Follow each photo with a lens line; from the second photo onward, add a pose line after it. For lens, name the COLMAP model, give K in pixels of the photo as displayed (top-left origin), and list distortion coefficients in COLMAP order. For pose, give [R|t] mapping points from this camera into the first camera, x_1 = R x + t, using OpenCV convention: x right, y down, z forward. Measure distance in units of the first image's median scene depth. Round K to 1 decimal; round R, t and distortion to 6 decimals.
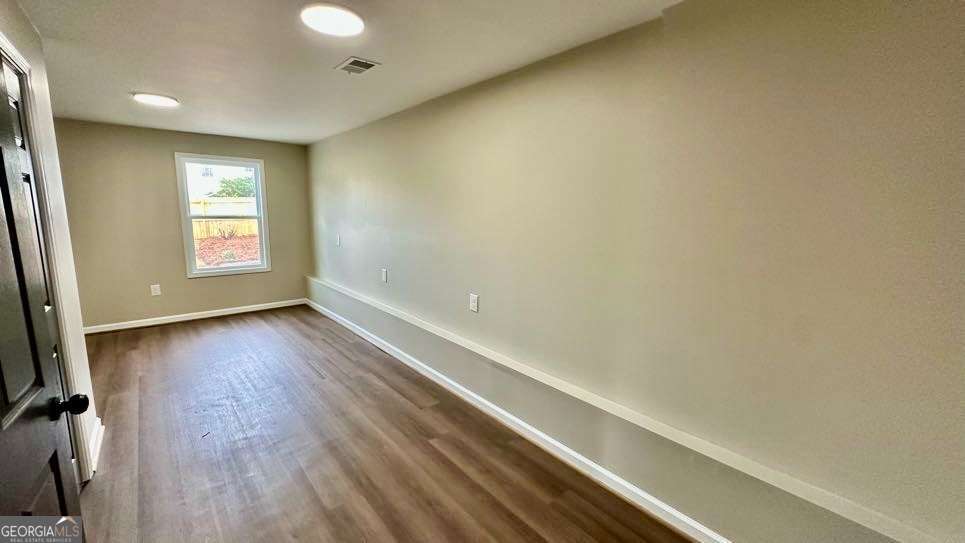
lens RADIAL K [[383.3, 0, 482.5], [0, 383.3, 271.5], [0, 0, 1]] dist [-0.000693, -0.000218]
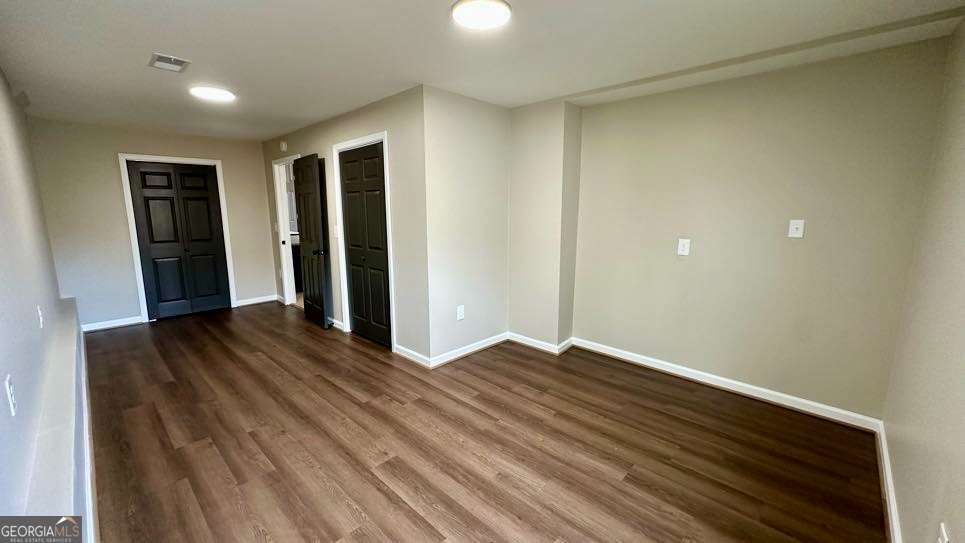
lens RADIAL K [[383.3, 0, 482.5], [0, 383.3, 271.5], [0, 0, 1]] dist [-0.000693, -0.000218]
pose [[-0.995518, 0.000393, -0.094575, -0.671406], [-0.029616, 0.948399, 0.315693, -0.220054], [0.089819, 0.317079, -0.944136, 1.398138]]
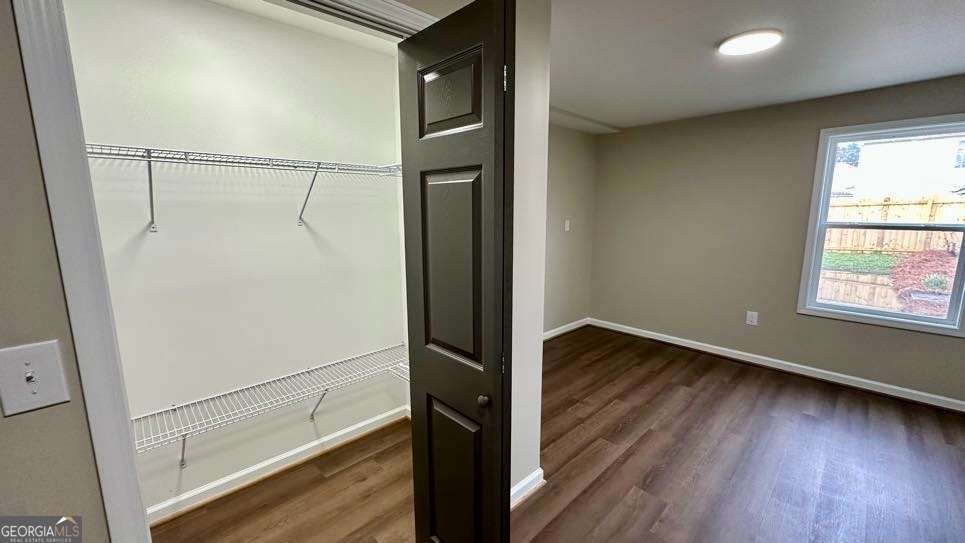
lens RADIAL K [[383.3, 0, 482.5], [0, 383.3, 271.5], [0, 0, 1]] dist [-0.000693, -0.000218]
pose [[0.055916, 0.145076, -0.987839, -0.163266], [-0.153953, 0.978807, 0.135035, -0.078708], [0.986495, 0.144531, 0.077066, 0.478277]]
